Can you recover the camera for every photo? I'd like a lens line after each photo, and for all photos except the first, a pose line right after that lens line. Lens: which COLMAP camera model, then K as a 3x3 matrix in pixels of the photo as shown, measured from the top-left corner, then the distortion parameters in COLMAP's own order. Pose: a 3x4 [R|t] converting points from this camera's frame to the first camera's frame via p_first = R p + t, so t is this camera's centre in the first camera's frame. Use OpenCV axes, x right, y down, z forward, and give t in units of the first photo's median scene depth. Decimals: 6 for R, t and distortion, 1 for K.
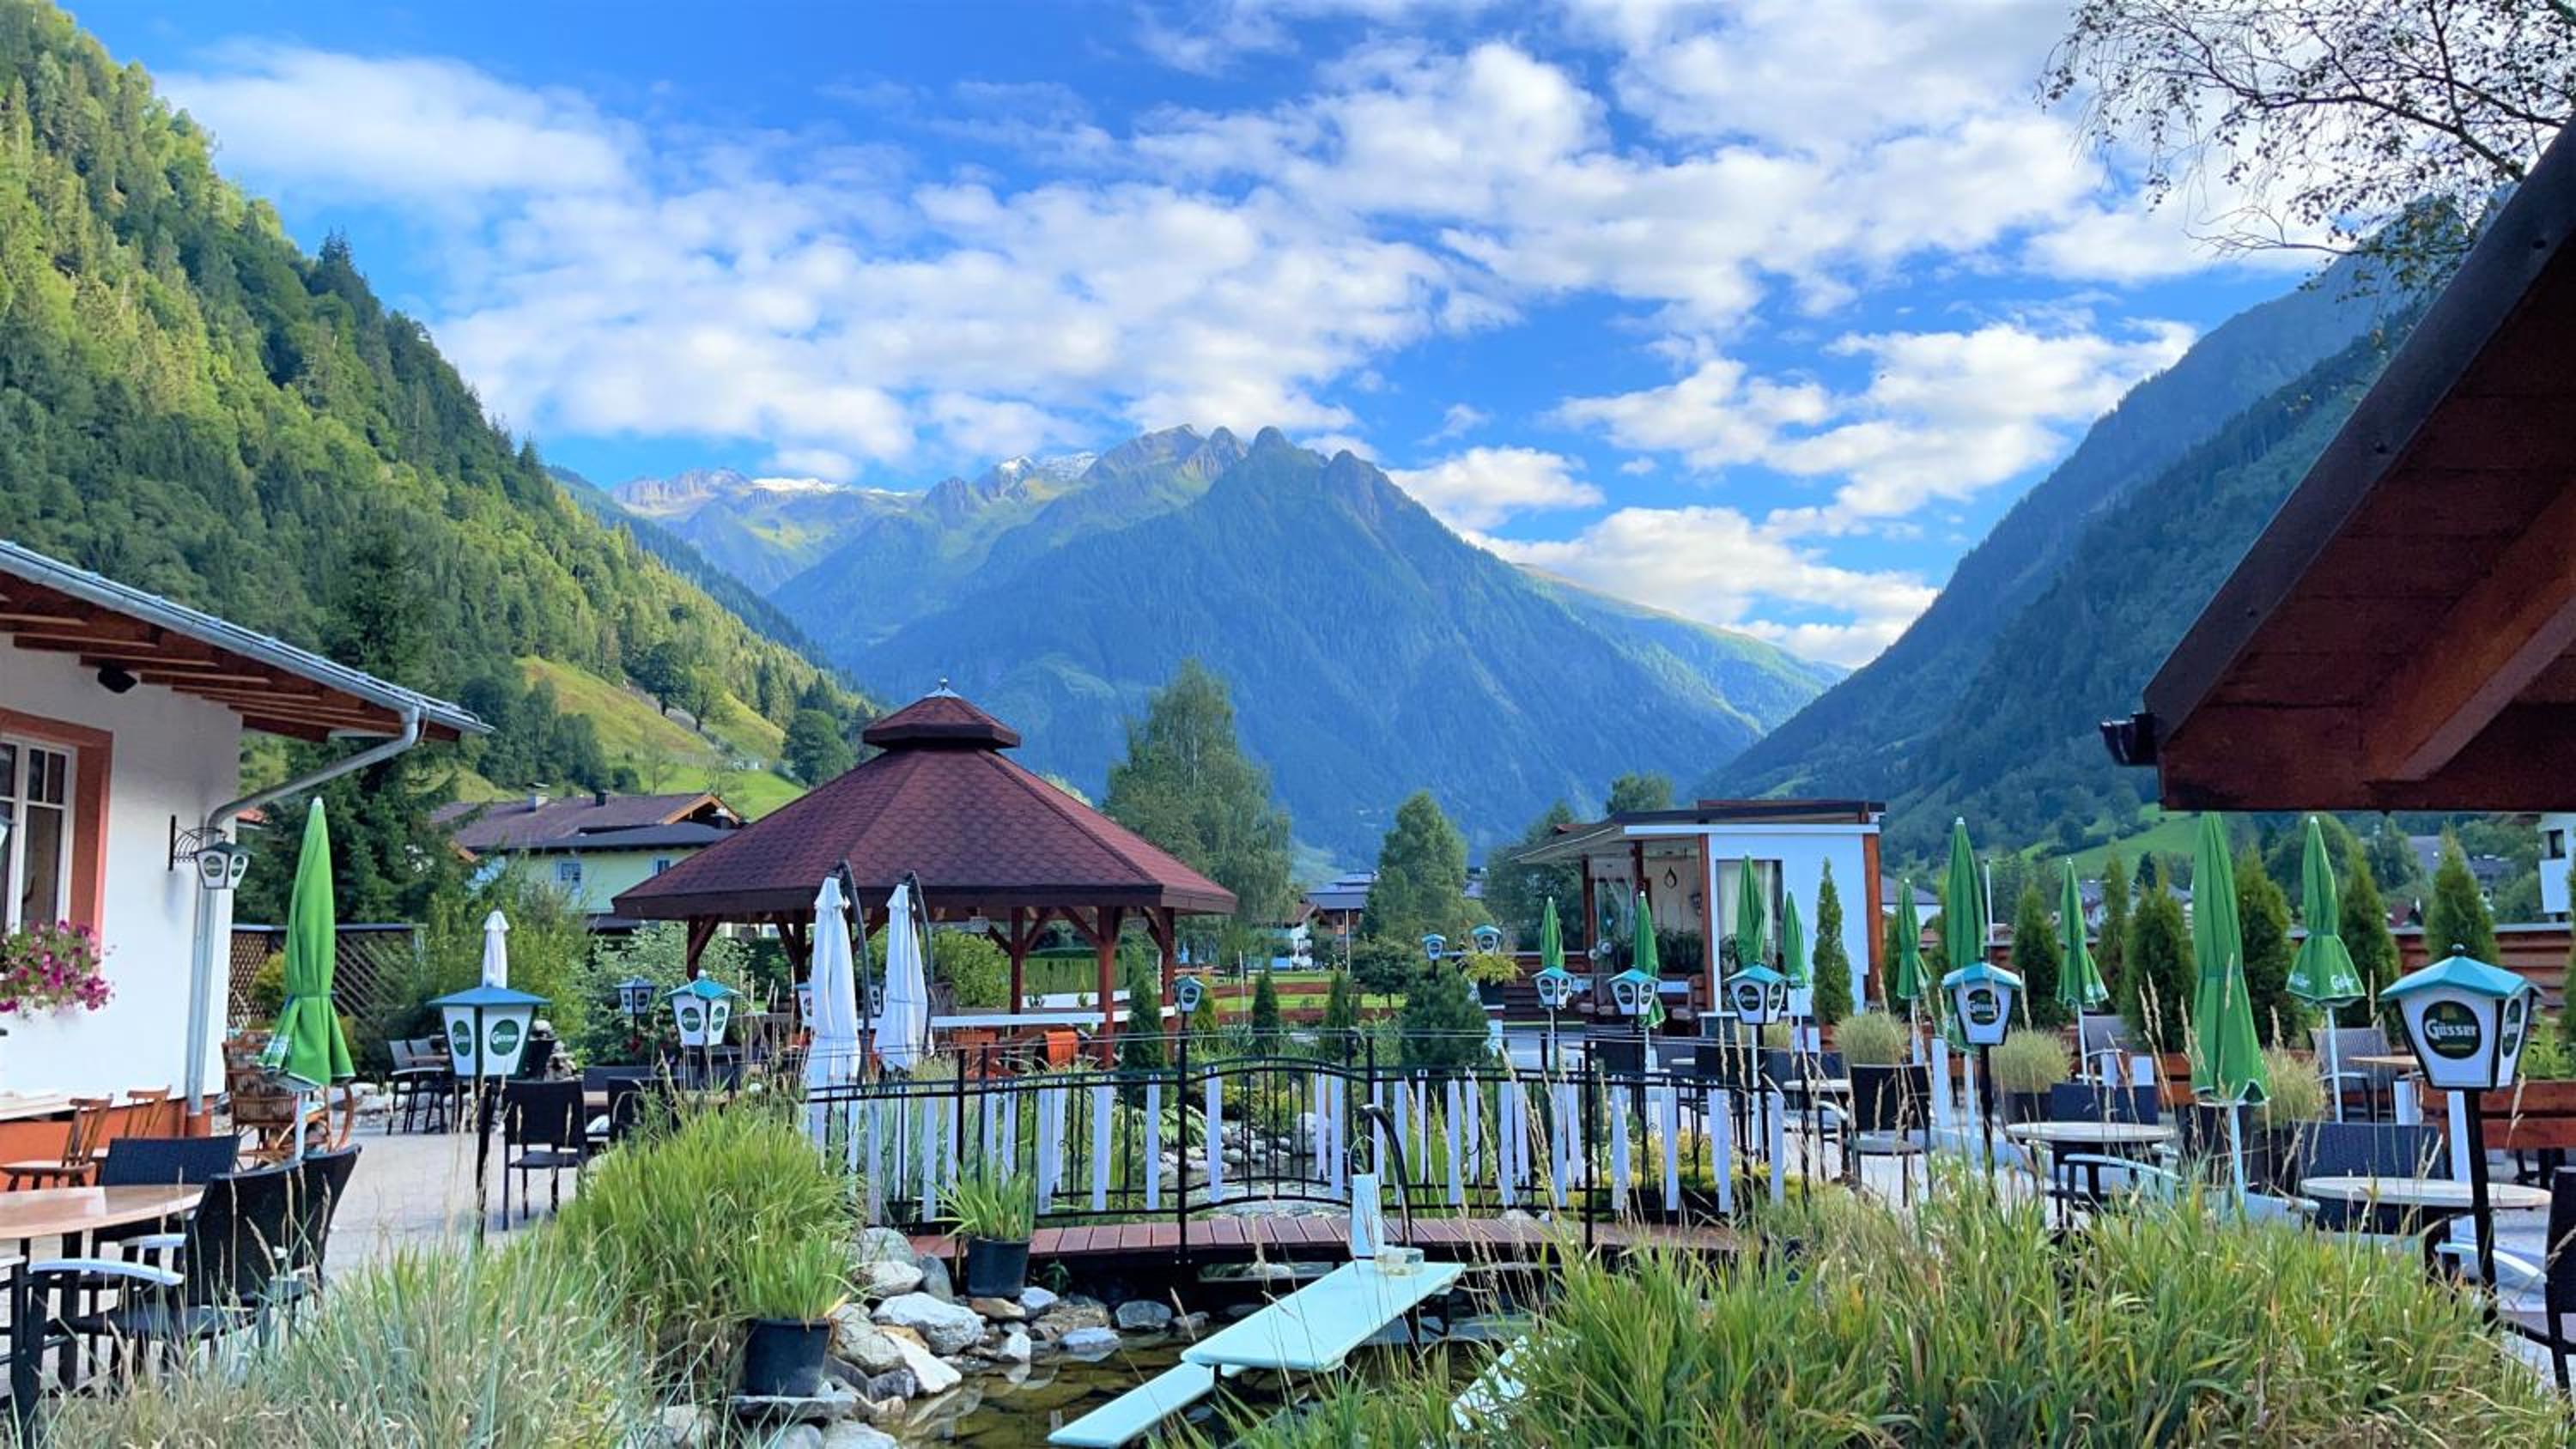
lens RADIAL K [[2373.7, 0, 1288.0], [0, 2373.7, 724.5], [0, 0, 1]] dist [0.057504, -0.001615]
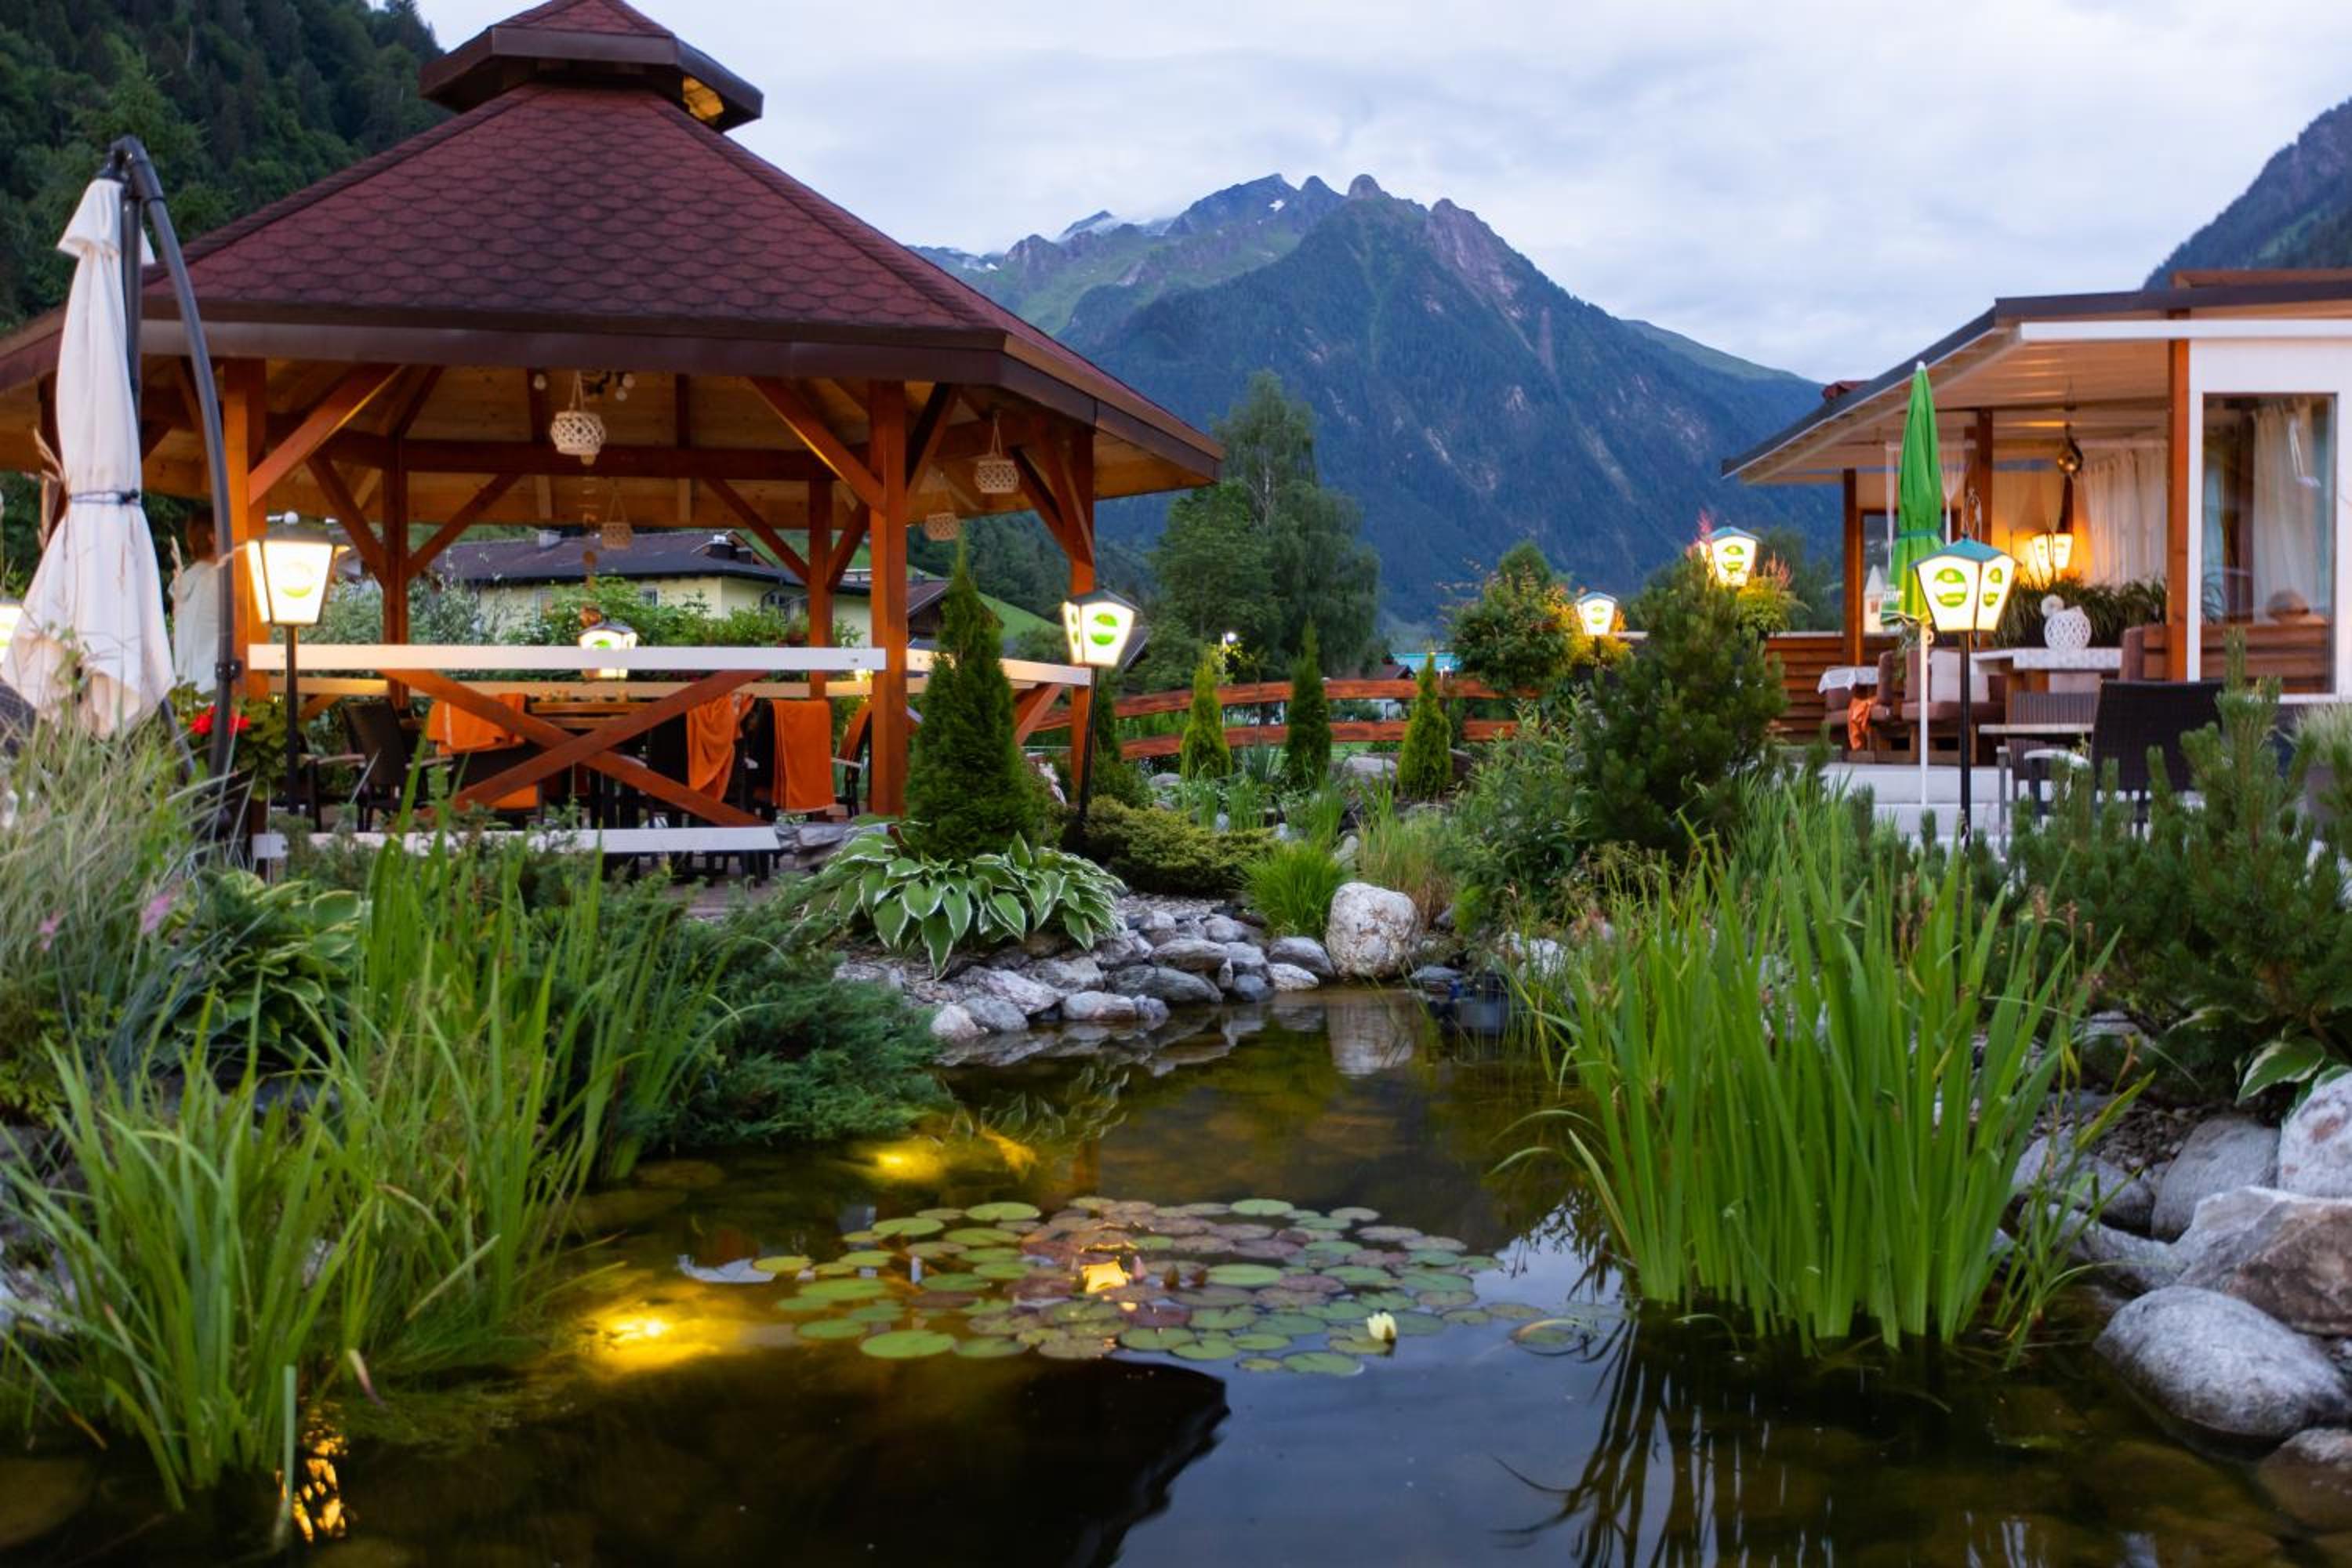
lens RADIAL K [[2183.1, 0, 1176.0], [0, 2183.1, 784.0], [0, 0, 1]] dist [0.008797, 0.000698]
pose [[0.995402, 0.008306, -0.095427, 0.002662], [0.002405, 0.993751, 0.111590, 0.019435], [0.095757, -0.111306, 0.989162, 0.116256]]
